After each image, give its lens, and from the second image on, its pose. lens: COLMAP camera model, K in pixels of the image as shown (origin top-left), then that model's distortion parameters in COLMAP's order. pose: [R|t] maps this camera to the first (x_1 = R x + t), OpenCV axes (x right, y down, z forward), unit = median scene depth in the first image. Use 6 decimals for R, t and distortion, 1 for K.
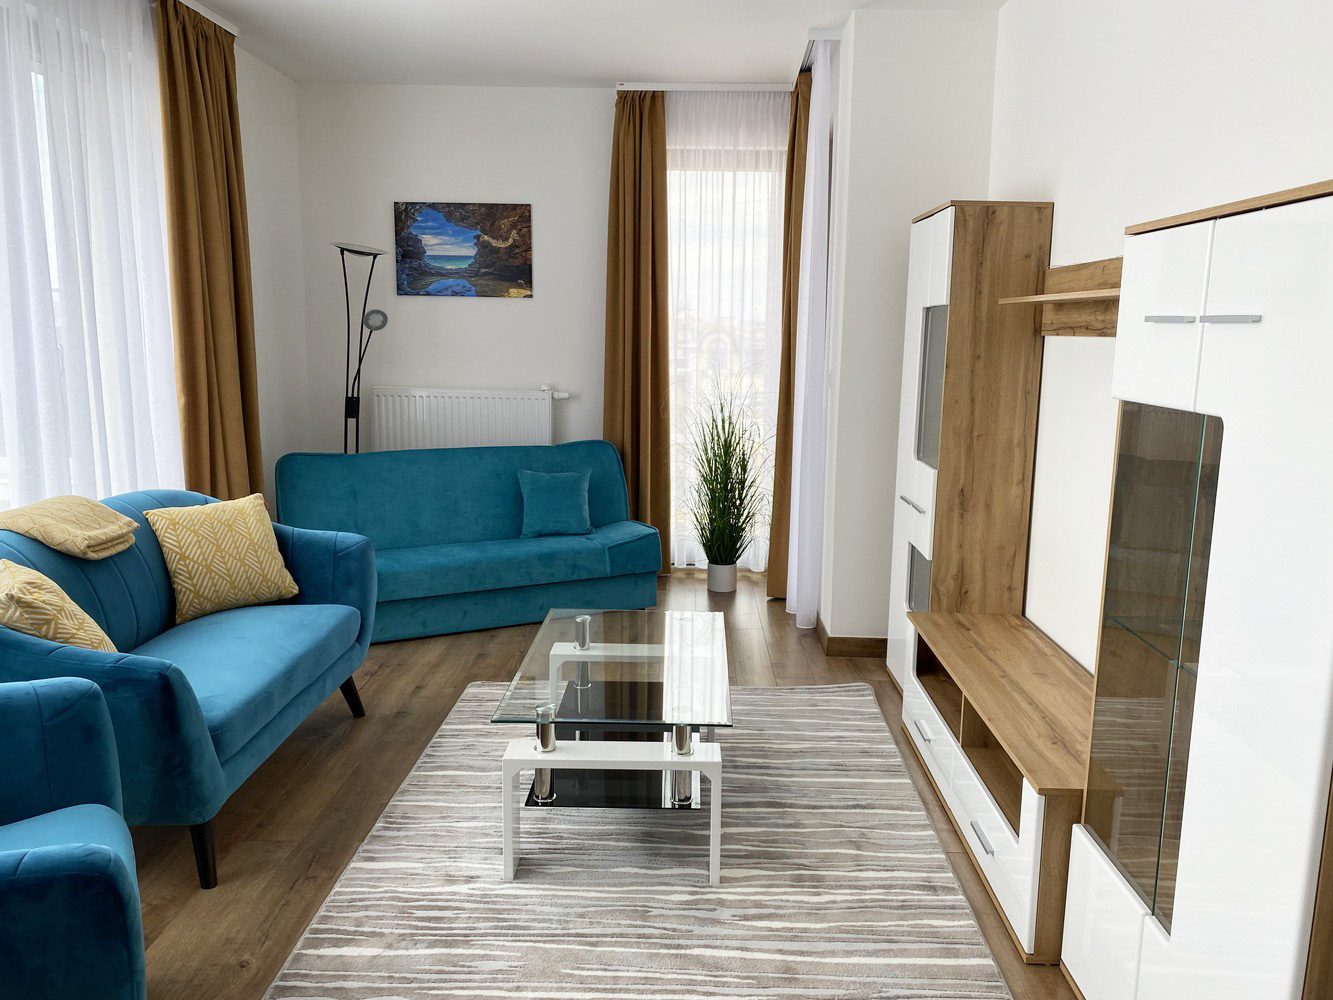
lens RADIAL K [[1028.2, 0, 671.4], [0, 1028.2, 491.7], [0, 0, 1]] dist [0.042318, -0.030078]
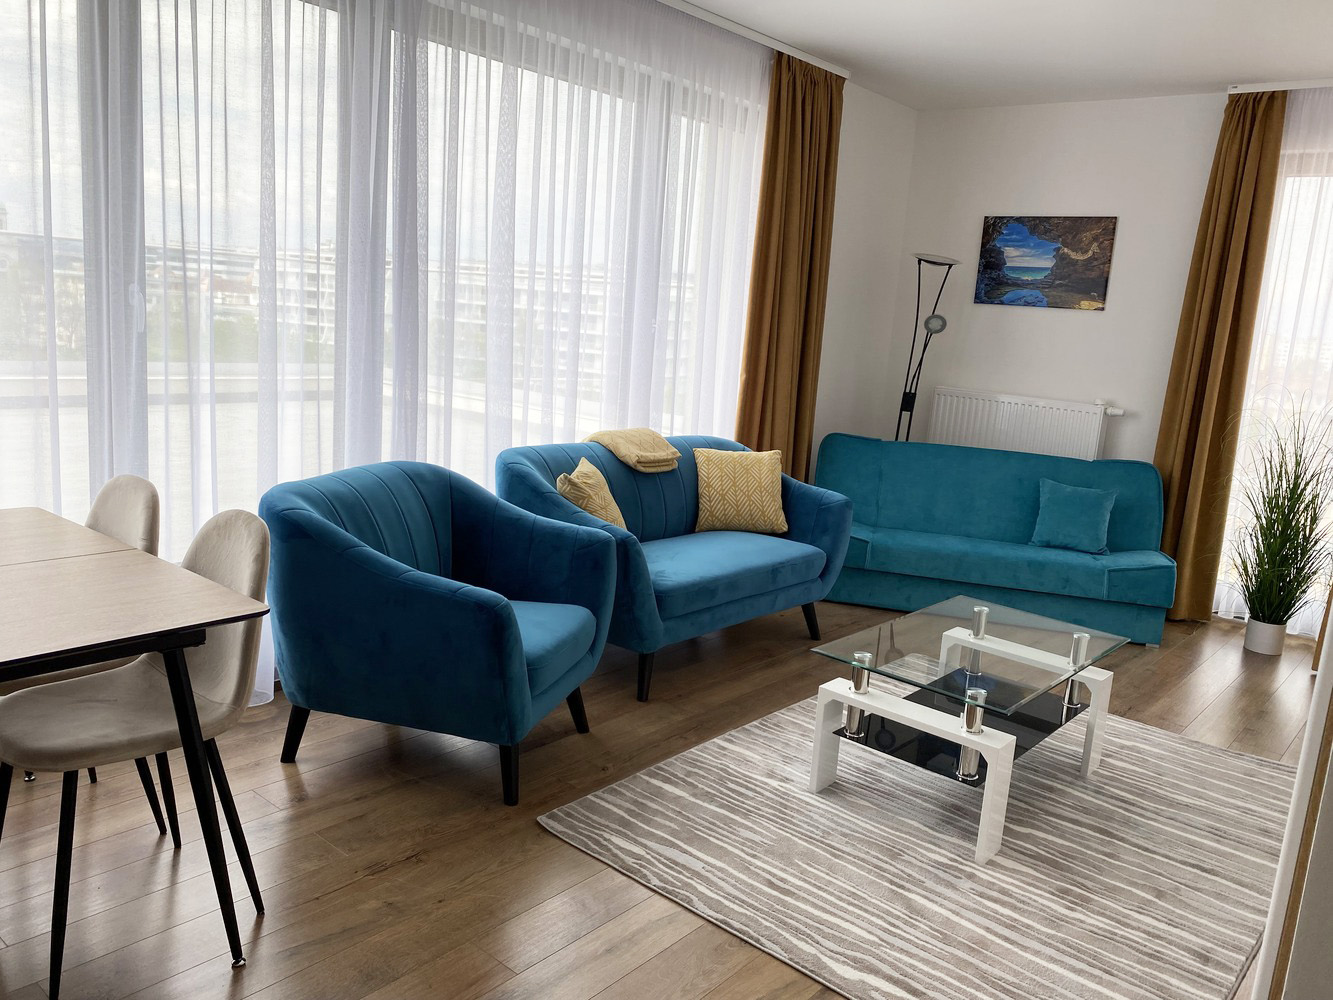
lens RADIAL K [[1028.2, 0, 678.1], [0, 1028.2, 494.3], [0, 0, 1]] dist [0.042318, -0.030078]
pose [[0.773937, 0.160418, -0.612607, 0.294231], [-0.168717, 0.984651, 0.044693, 0.013568], [0.610374, 0.068768, 0.789123, -0.028050]]
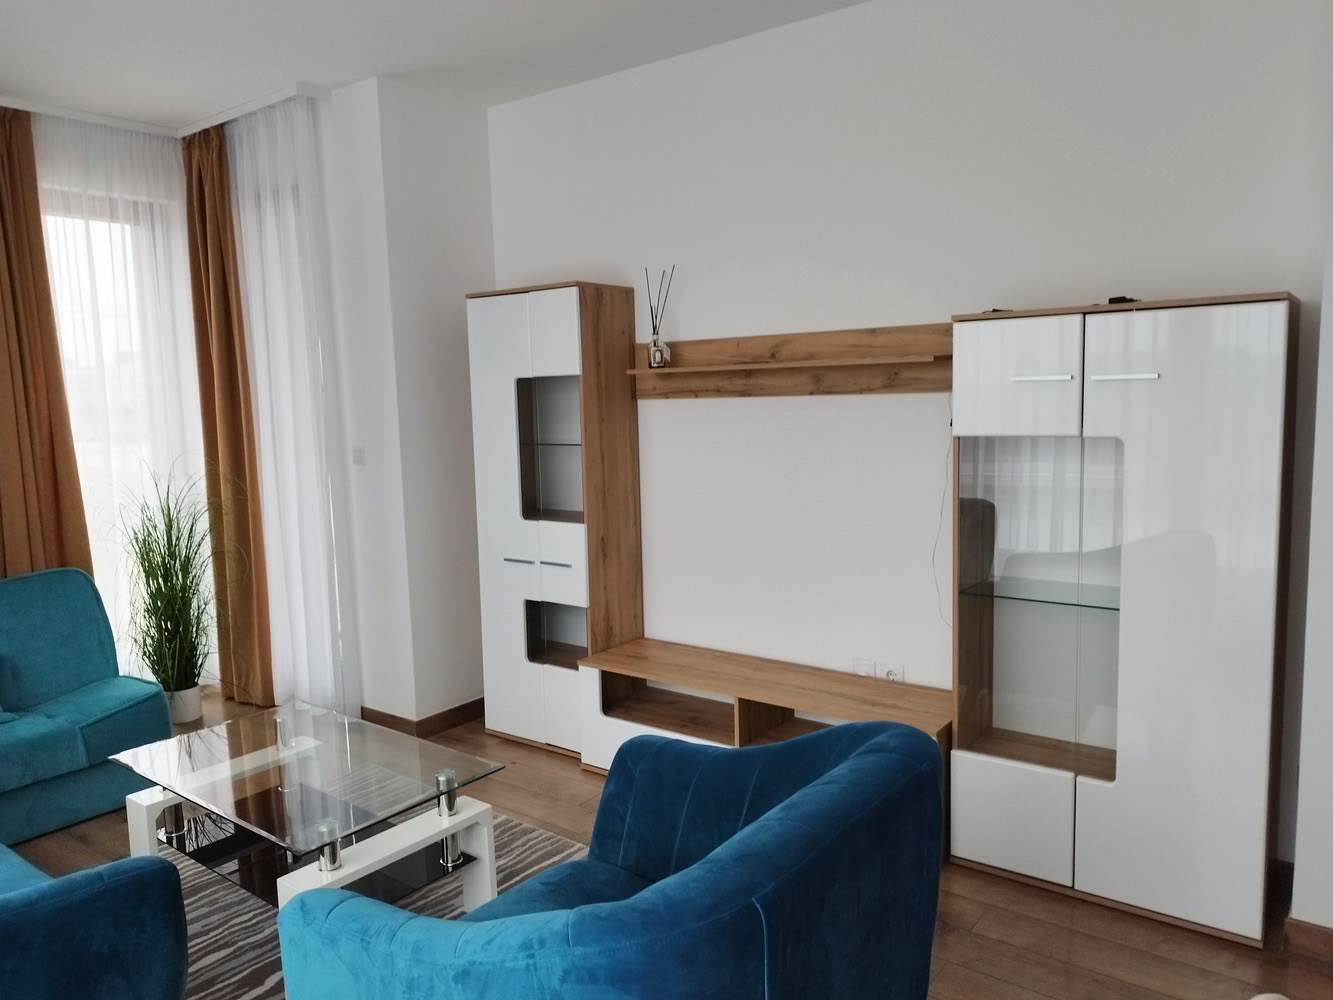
lens RADIAL K [[966.0, 0, 668.1], [0, 966.0, 505.2], [0, 0, 1]] dist [0.032914, -0.013305]
pose [[0.600680, -0.136520, 0.787748, -0.512777], [0.167444, 0.984943, 0.043014, -0.073056], [-0.781759, 0.106066, 0.614494, 0.307929]]
